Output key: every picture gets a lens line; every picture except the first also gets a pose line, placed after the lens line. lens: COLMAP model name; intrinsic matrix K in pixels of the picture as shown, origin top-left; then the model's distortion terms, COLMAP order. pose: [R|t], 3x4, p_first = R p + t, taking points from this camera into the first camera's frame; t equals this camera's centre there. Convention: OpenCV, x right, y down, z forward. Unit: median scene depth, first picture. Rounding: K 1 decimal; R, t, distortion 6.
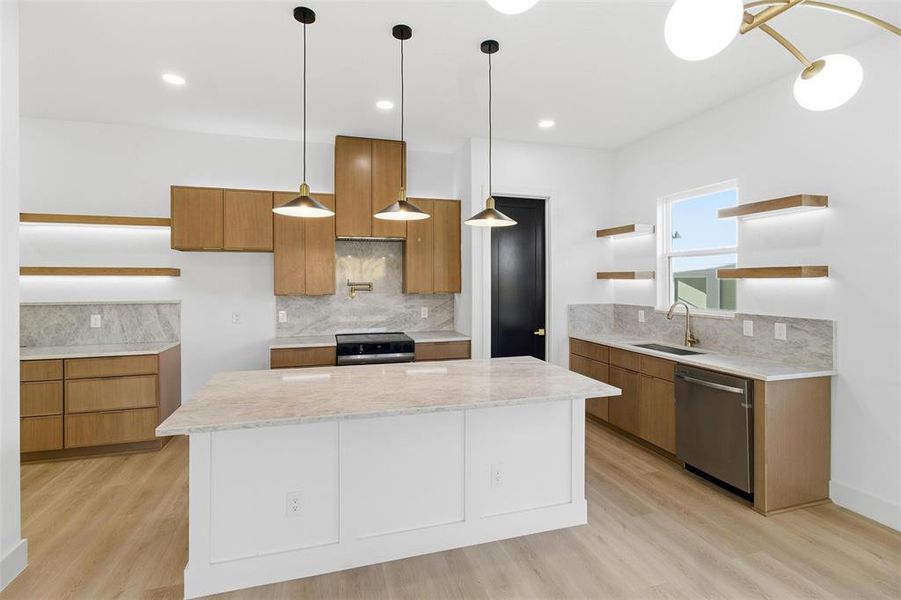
lens RADIAL K [[425.0, 0, 447.6], [0, 425.0, 281.3], [0, 0, 1]] dist [-0.003238, 0.000846]
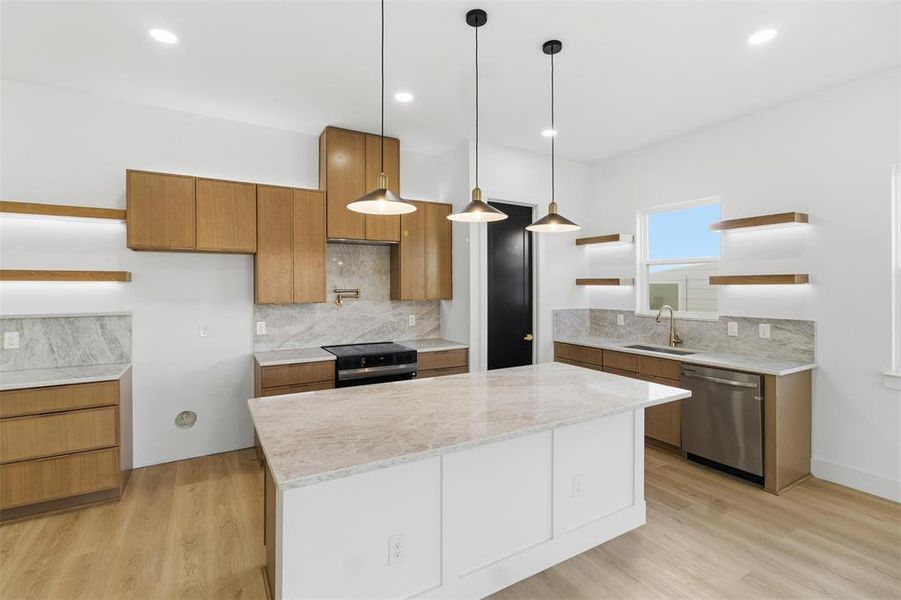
lens RADIAL K [[421.3, 0, 448.2], [0, 421.3, 287.0], [0, 0, 1]] dist [-0.003273, 0.001220]
pose [[0.971716, -0.001007, 0.236149, -0.235051], [0.001082, 0.999999, -0.000187, -0.001154], [-0.236149, 0.000438, 0.971717, 0.075813]]
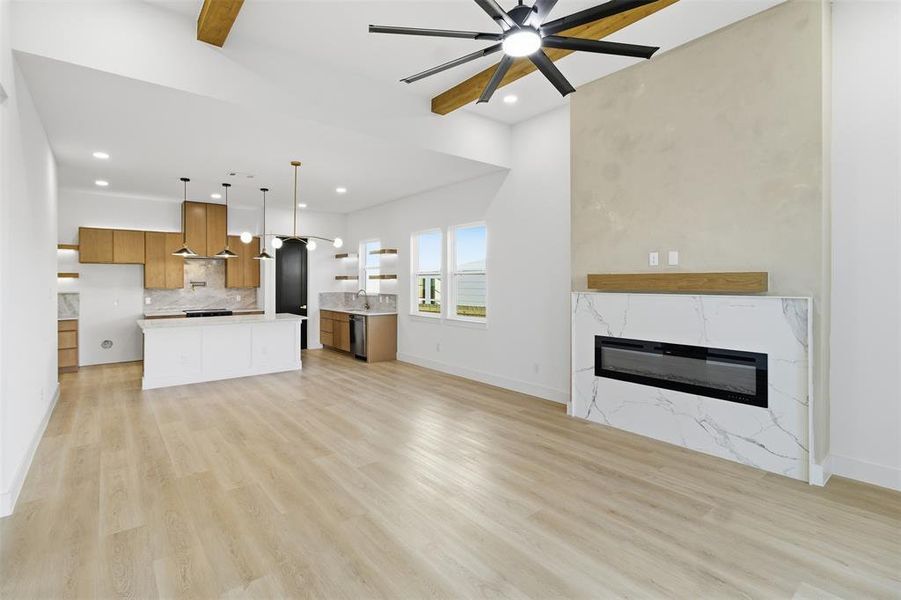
lens RADIAL K [[420.0, 0, 446.7], [0, 420.0, 281.1], [0, 0, 1]] dist [-0.000367, 0.001186]
pose [[0.924783, -0.000125, 0.380495, 0.101932], [0.000364, 1.000000, -0.000556, 0.003226], [-0.380495, 0.000653, 0.924783, -1.163874]]
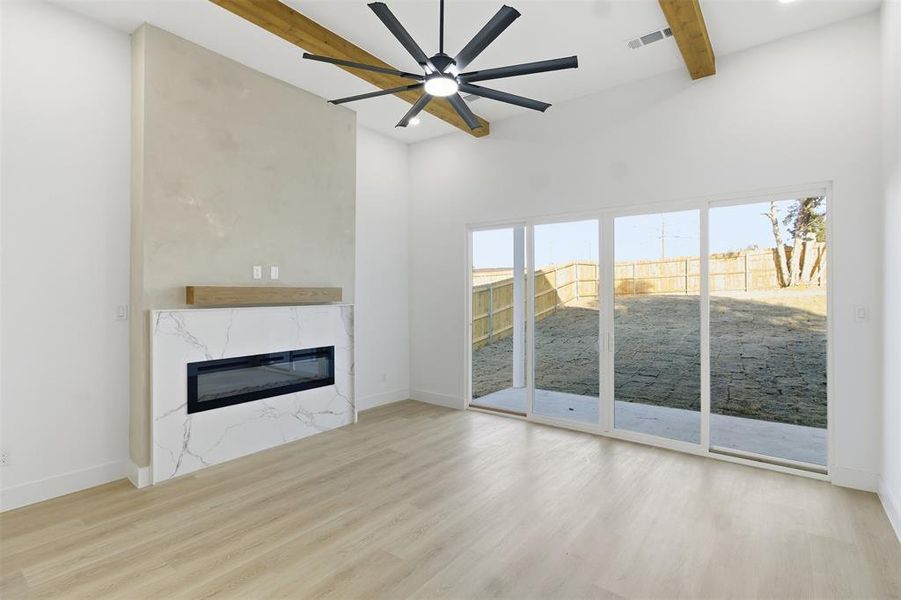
lens RADIAL K [[435.6, 0, 446.2], [0, 435.6, 287.1], [0, 0, 1]] dist [-0.000534, 0.001497]
pose [[-0.574003, 0.012461, 0.818758, -0.157619], [0.002516, 0.999906, -0.013454, 0.001088], [-0.818849, -0.005663, -0.573981, -0.253056]]
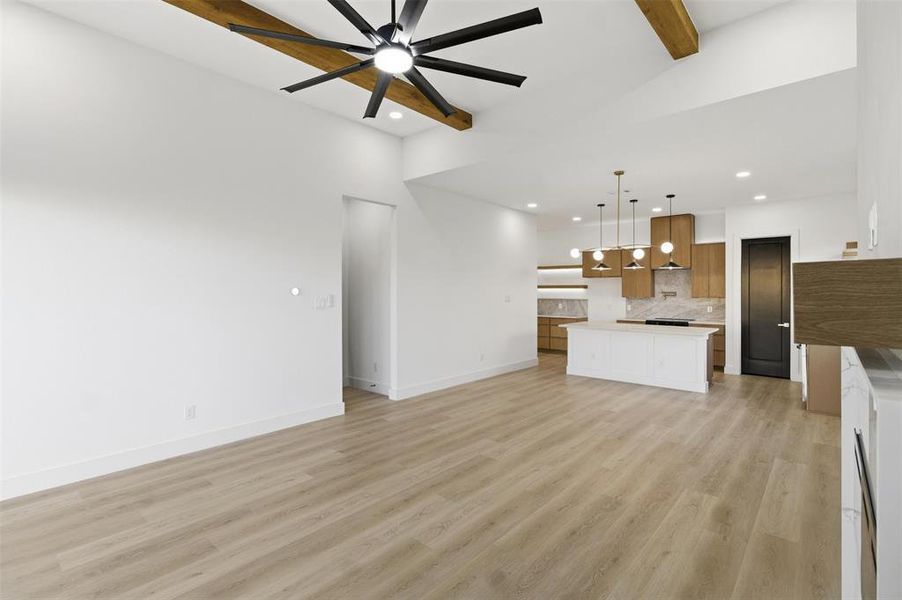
lens RADIAL K [[428.6, 0, 451.4], [0, 428.6, 290.6], [0, 0, 1]] dist [-0.000509, 0.000290]
pose [[0.529360, 0.002399, -0.848394, 1.001463], [-0.001607, 0.999997, 0.001825, -0.003208], [0.848396, 0.000397, 0.529362, -0.913748]]
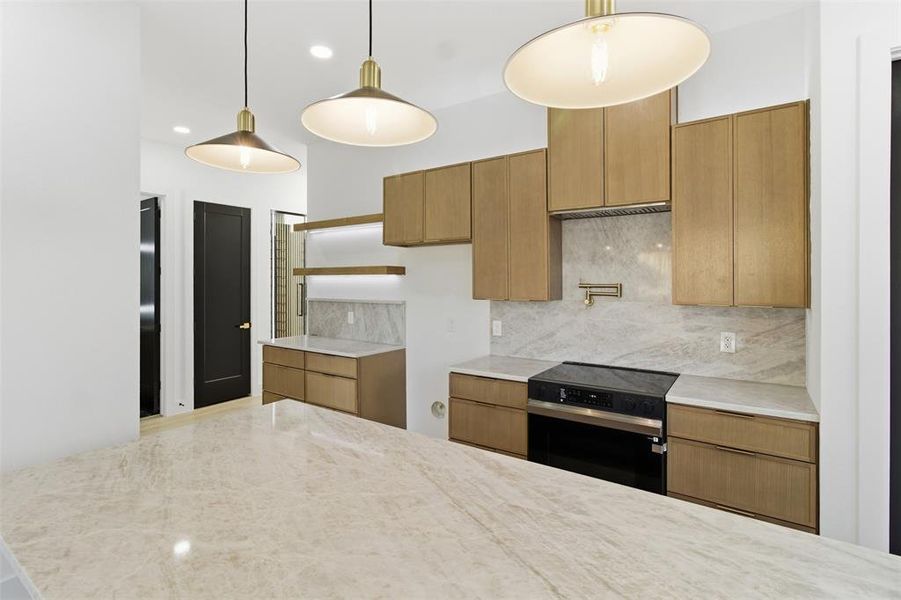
lens RADIAL K [[439.1, 0, 446.6], [0, 439.1, 277.7], [0, 0, 1]] dist [-0.022292, 0.009947]
pose [[0.632601, -0.002281, -0.774474, 0.165655], [-0.003471, 0.999977, -0.005780, -0.000657], [0.774470, 0.006344, 0.632579, 0.475295]]
